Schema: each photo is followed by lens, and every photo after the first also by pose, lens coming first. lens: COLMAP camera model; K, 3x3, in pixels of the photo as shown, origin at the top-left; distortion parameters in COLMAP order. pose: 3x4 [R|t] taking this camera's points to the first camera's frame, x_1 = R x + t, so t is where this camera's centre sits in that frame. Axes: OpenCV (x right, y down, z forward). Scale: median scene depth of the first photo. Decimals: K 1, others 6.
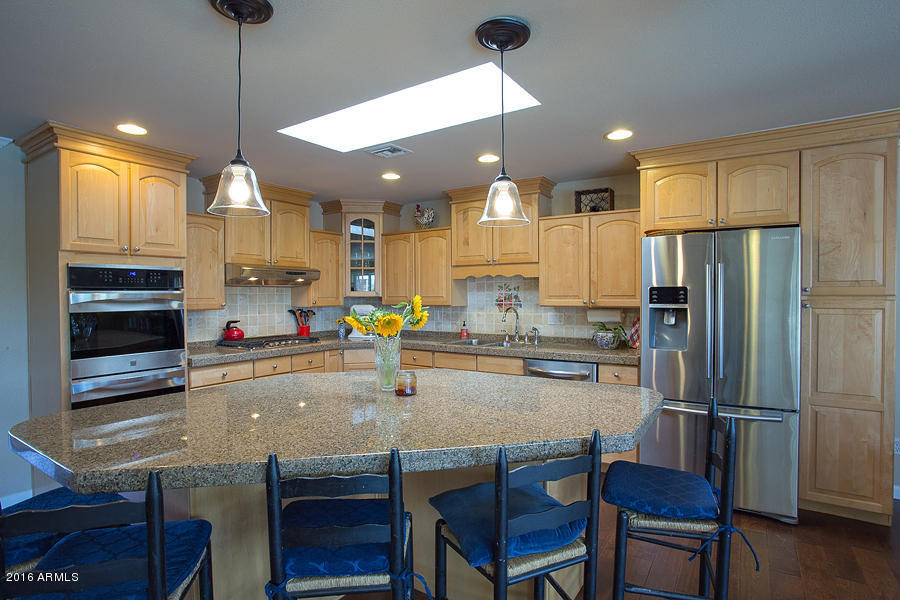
lens RADIAL K [[459.2, 0, 450.0], [0, 459.2, 300.0], [0, 0, 1]] dist [-0.071081, 0.034723]
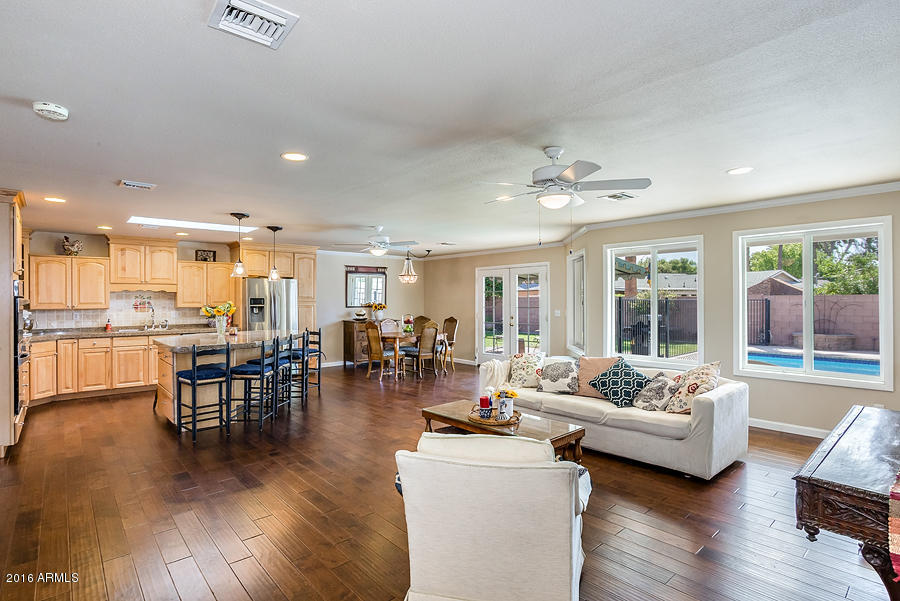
lens RADIAL K [[459.2, 0, 450.0], [0, 459.2, 300.5], [0, 0, 1]] dist [-0.071081, 0.034723]
pose [[0.254022, 0.003354, 0.967193, -1.293529], [0.013531, 0.999884, -0.007021, 0.012475], [-0.967104, 0.014870, 0.253947, -0.551791]]
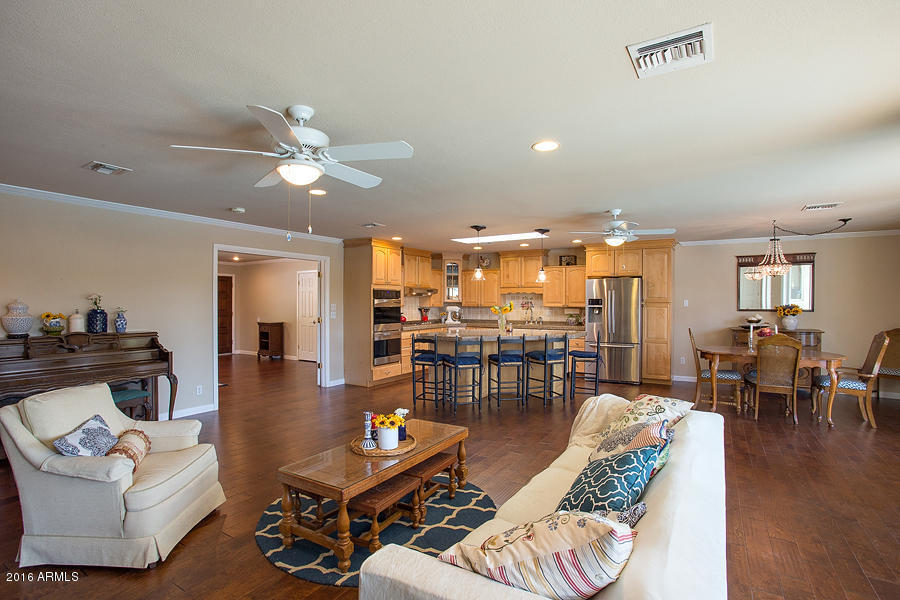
lens RADIAL K [[441.0, 0, 447.6], [0, 441.0, 307.6], [0, 0, 1]] dist [-0.074832, 0.033615]
pose [[0.999424, 0.005715, 0.033455, -0.340172], [-0.005760, 0.999983, 0.001241, 0.017766], [-0.033448, -0.001433, 0.999439, -1.121224]]
